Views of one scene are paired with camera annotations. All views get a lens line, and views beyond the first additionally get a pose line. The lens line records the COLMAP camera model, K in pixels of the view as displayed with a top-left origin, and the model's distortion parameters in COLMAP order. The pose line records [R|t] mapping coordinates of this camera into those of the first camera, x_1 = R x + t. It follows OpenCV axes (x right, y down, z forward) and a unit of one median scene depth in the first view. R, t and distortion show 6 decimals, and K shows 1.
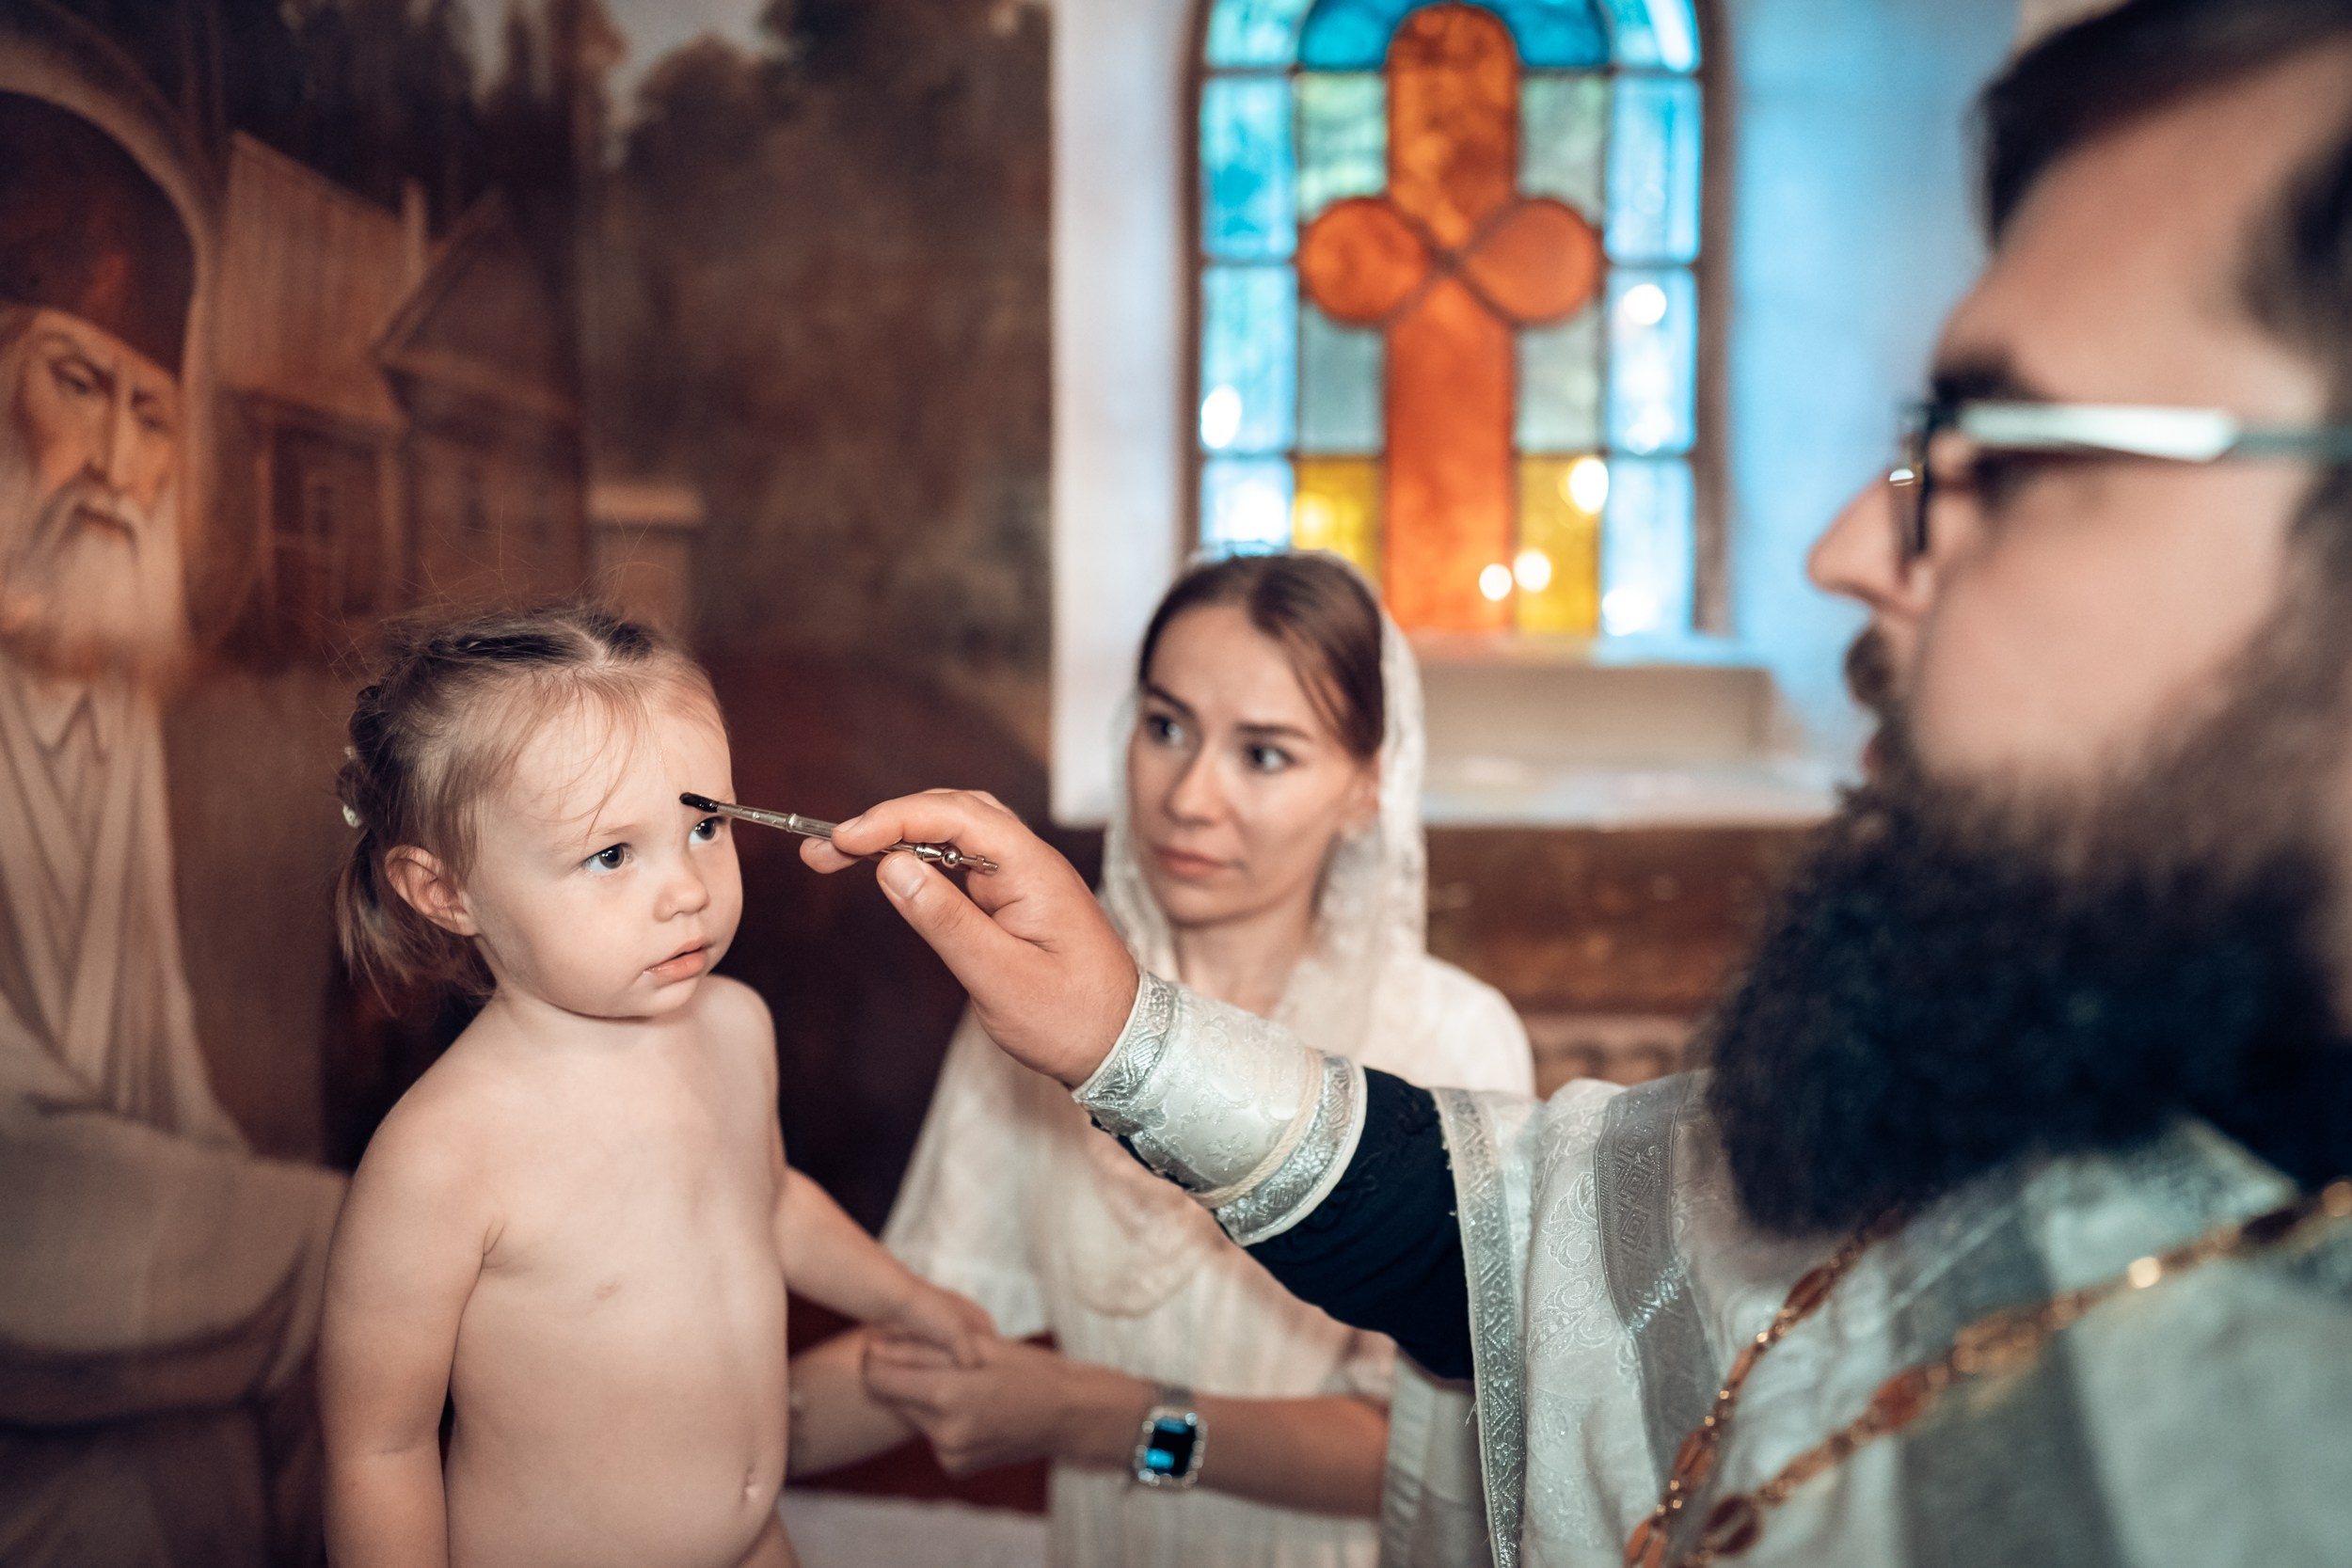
lens RADIAL K [[1575.7, 0, 1173.4], [0, 1575.7, 815.3], [0, 0, 1]] dist [-0.002139, 0.002279]
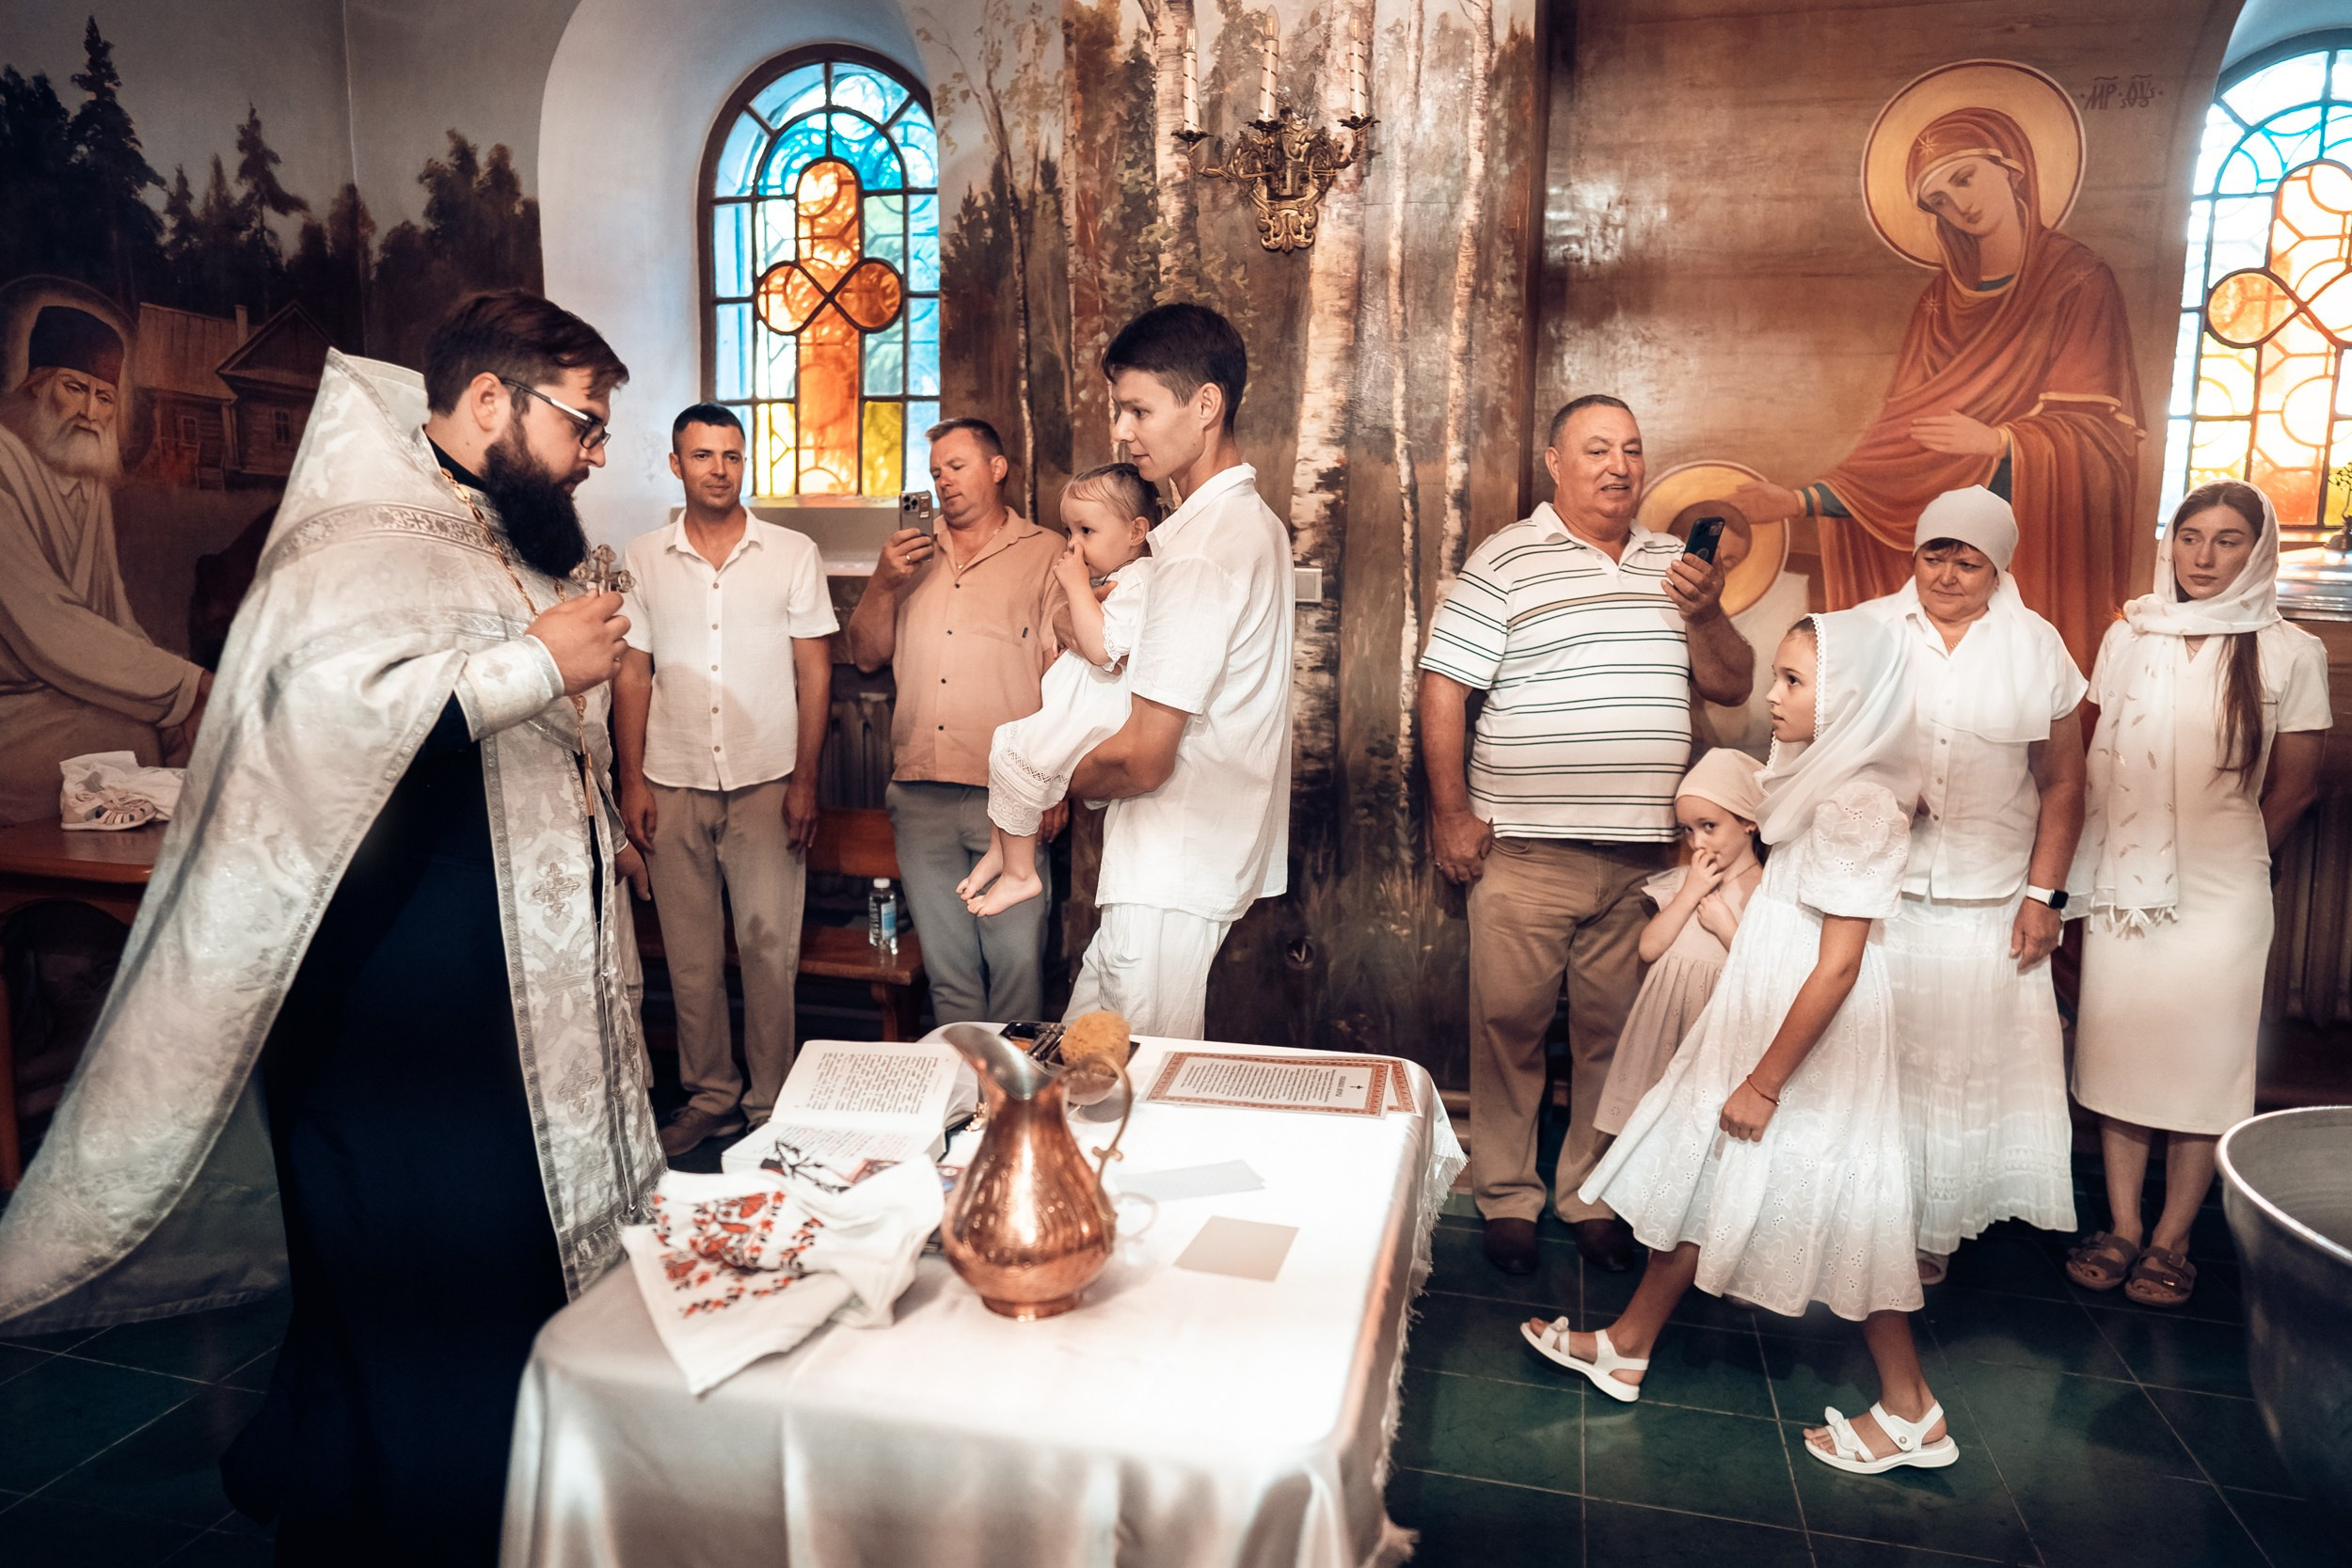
lens RADIAL K [[1635.3, 0, 1166.9], [0, 1635.3, 832.8], [0, 0, 1]] dist [-0.014010, 0.064668]
pose [[0.966619, 0.044792, -0.252273, 2.213947], [-0.034622, 0.998404, 0.044613, 0.387878], [0.253869, -0.034390, 0.966627, -1.648519]]
